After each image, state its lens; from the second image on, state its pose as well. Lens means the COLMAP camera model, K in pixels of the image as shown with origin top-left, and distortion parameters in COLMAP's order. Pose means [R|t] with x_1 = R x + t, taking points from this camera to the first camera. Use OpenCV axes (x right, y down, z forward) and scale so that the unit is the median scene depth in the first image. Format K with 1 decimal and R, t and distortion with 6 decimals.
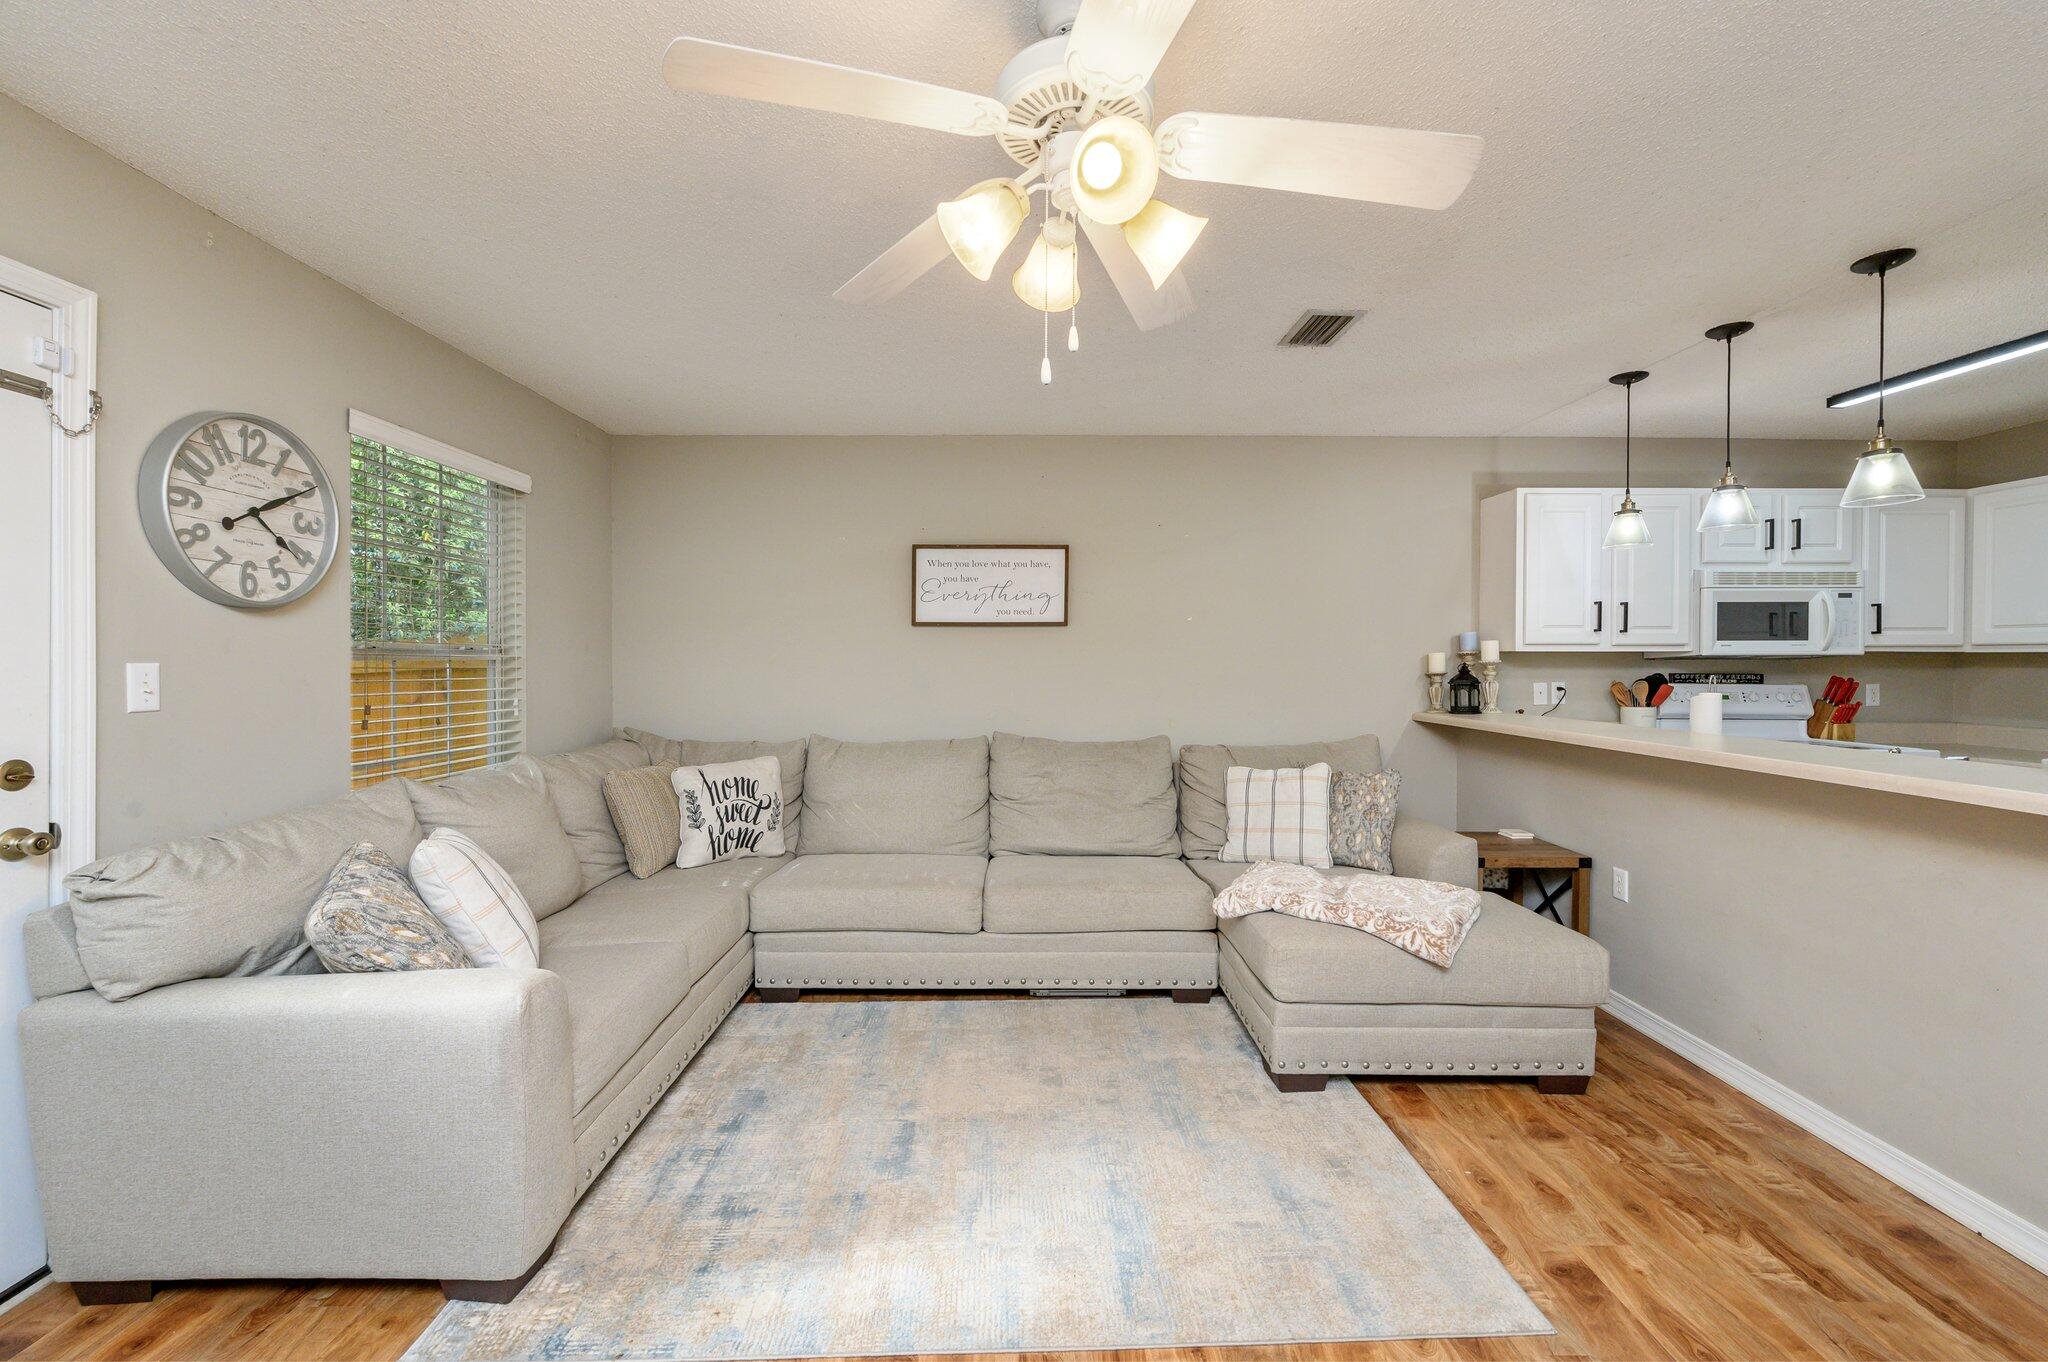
lens RADIAL K [[802.5, 0, 1018.4], [0, 802.5, 673.6], [0, 0, 1]] dist [-0.000971, -0.000077]
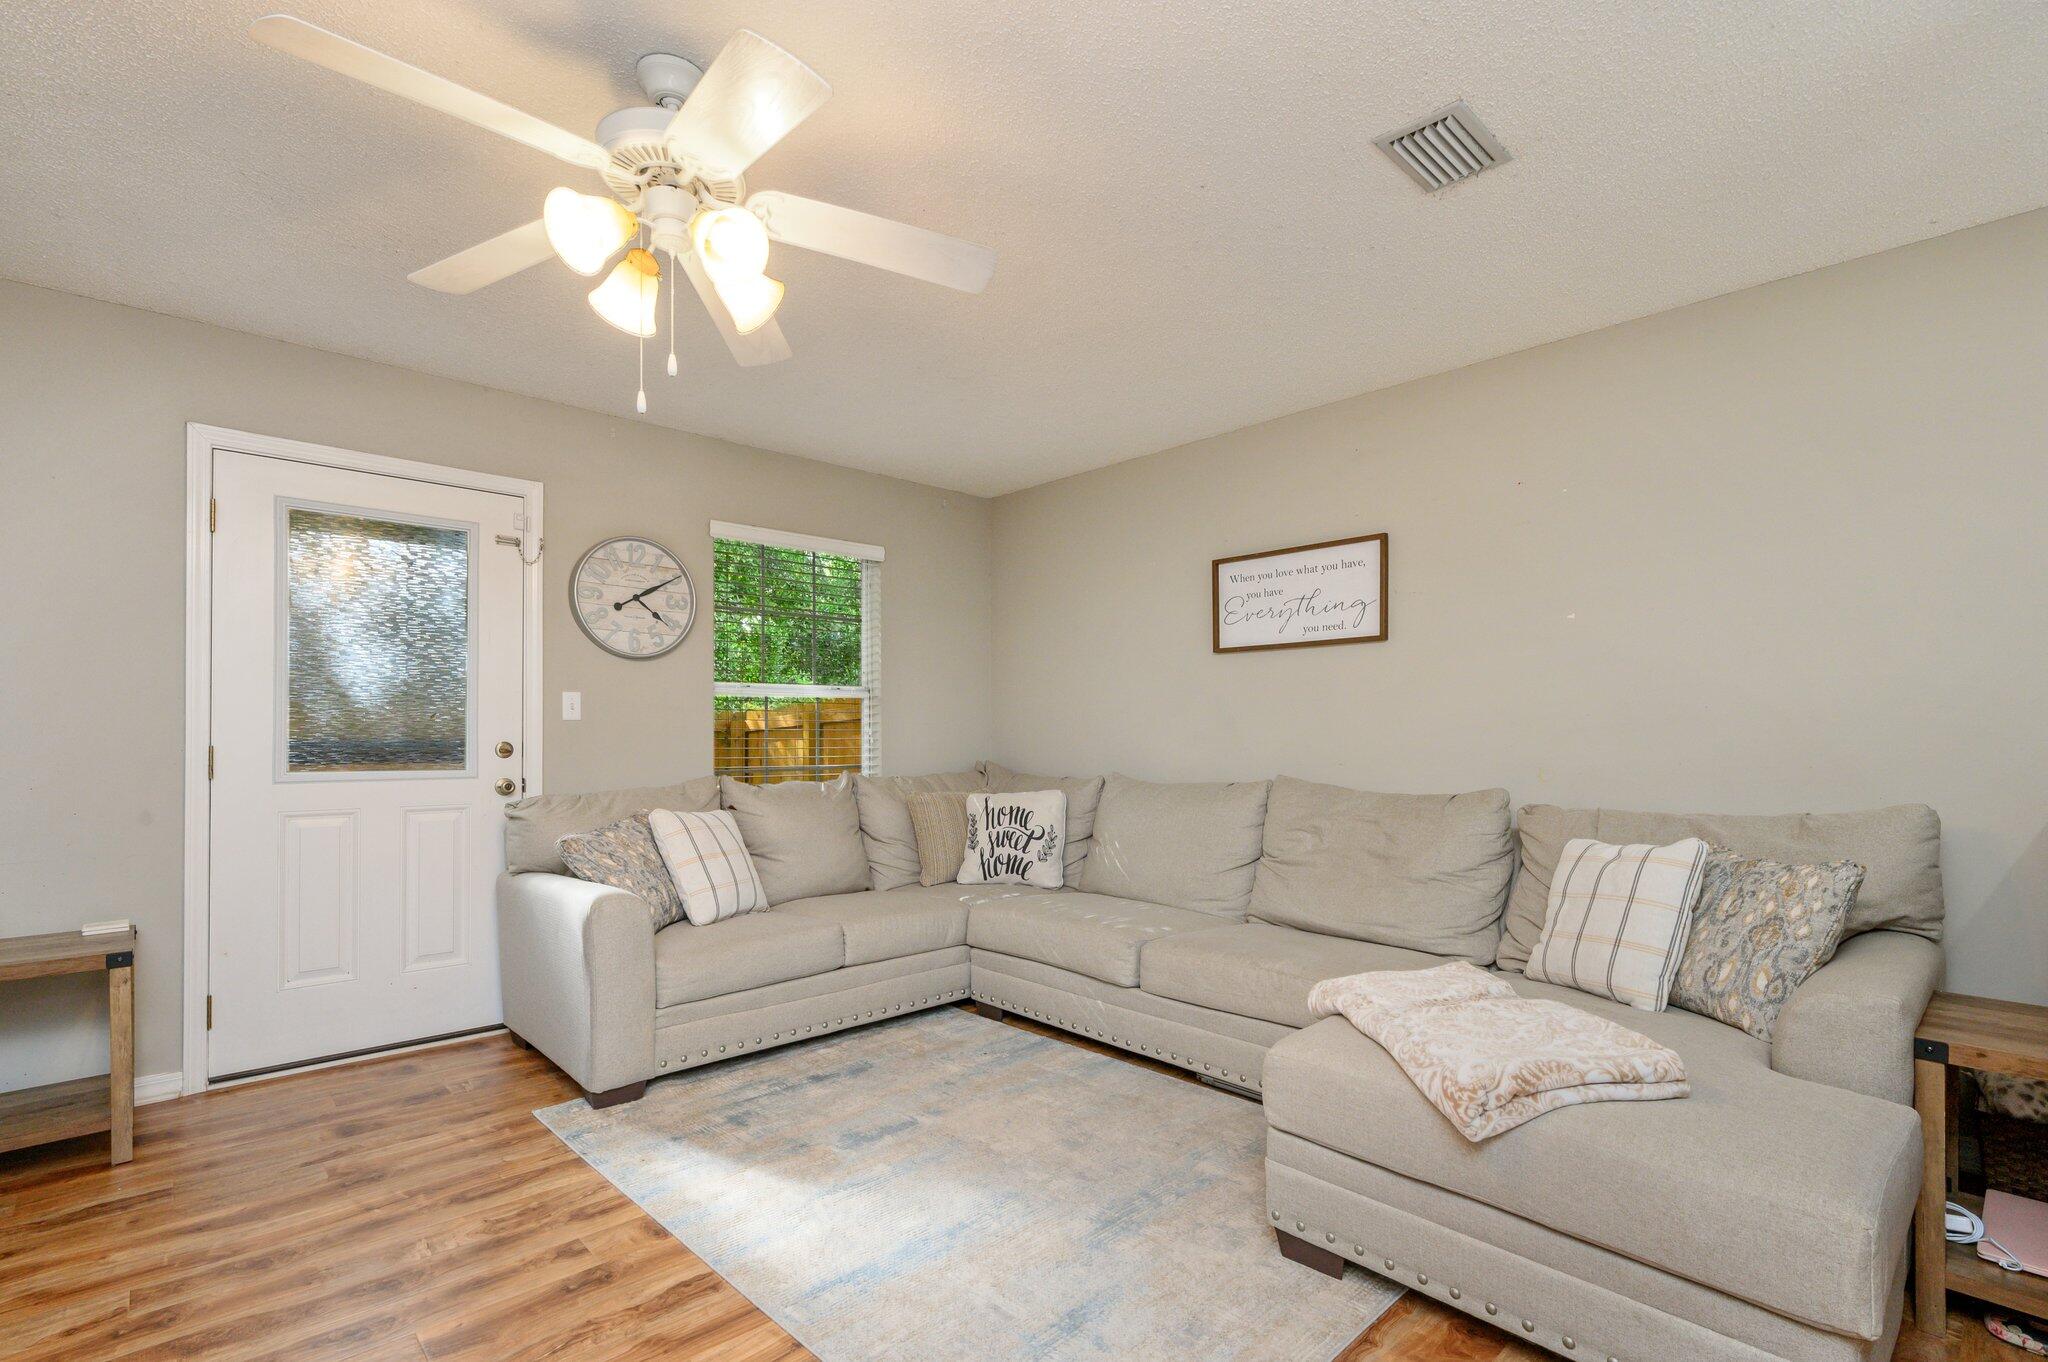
lens RADIAL K [[930.7, 0, 1027.6], [0, 930.7, 734.9], [0, 0, 1]] dist [-0.000389, 0.000019]
pose [[0.687986, 0.000279, -0.725724, 0.554327], [-0.008526, 0.999934, -0.007698, 0.046757], [0.725674, 0.011484, 0.687943, 0.184820]]
